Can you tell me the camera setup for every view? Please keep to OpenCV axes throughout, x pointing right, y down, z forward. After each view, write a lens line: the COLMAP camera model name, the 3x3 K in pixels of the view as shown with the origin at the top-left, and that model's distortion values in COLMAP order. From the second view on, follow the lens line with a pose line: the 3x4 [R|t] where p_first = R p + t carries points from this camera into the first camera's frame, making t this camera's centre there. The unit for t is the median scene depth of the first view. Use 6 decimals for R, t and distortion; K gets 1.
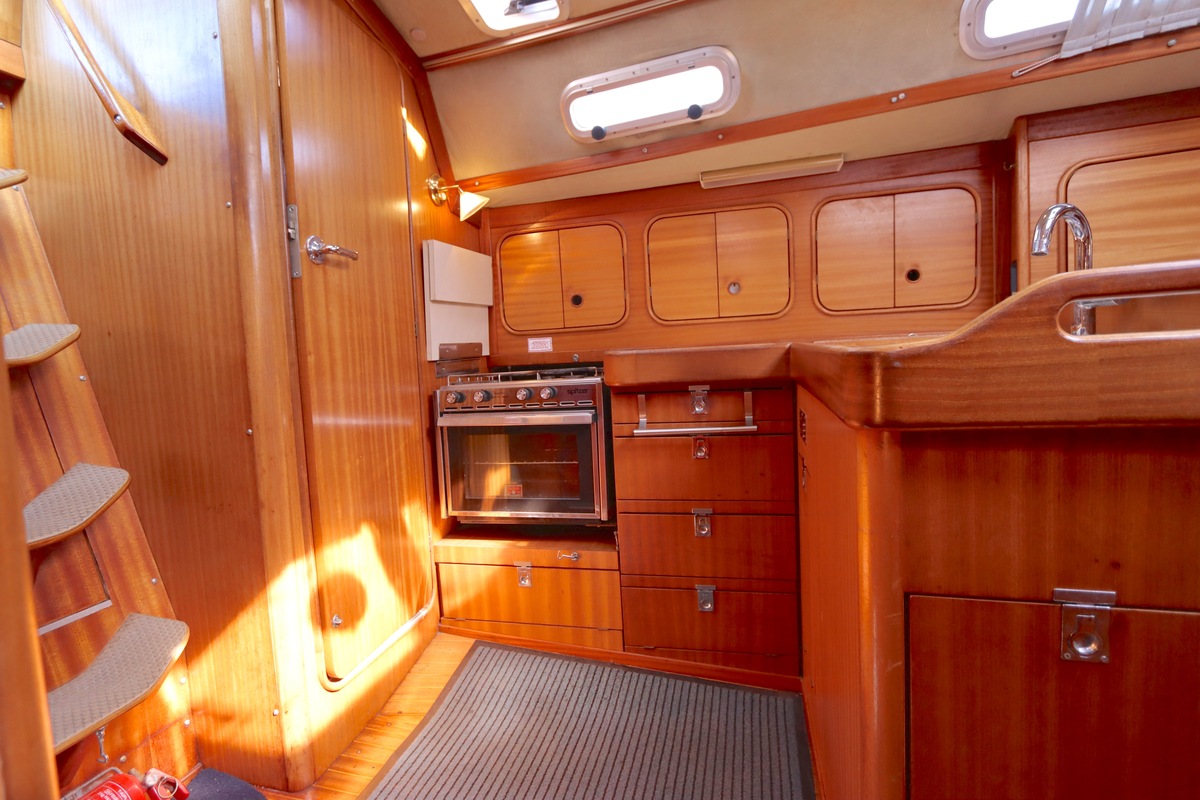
lens RADIAL K [[569.1, 0, 602.6], [0, 569.1, 398.2], [0, 0, 1]] dist [-0.016859, 0.001204]
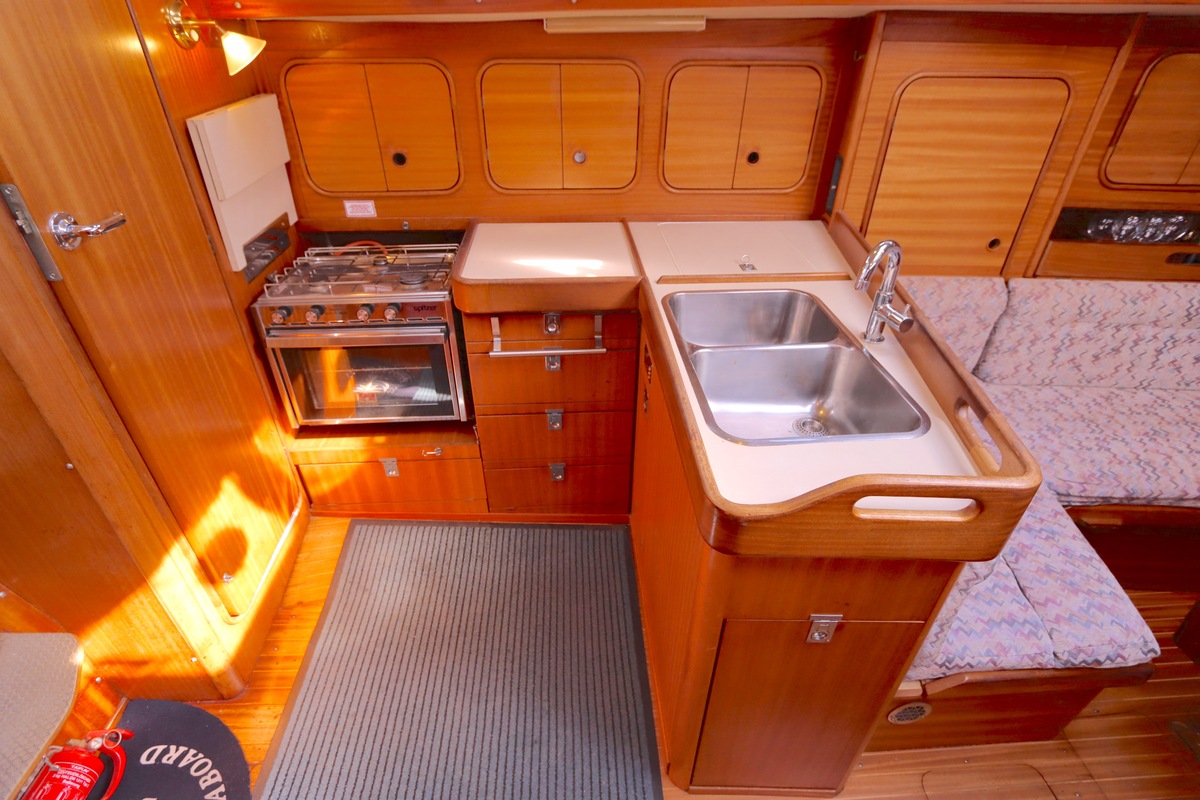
lens RADIAL K [[568.9, 0, 598.7], [0, 568.9, 394.1], [0, 0, 1]] dist [-0.023092, 0.004709]
pose [[0.952307, -0.115817, 0.282308, -0.052354], [-0.033480, 0.879927, 0.473928, -0.352269], [-0.303299, -0.460777, 0.834083, 0.053766]]
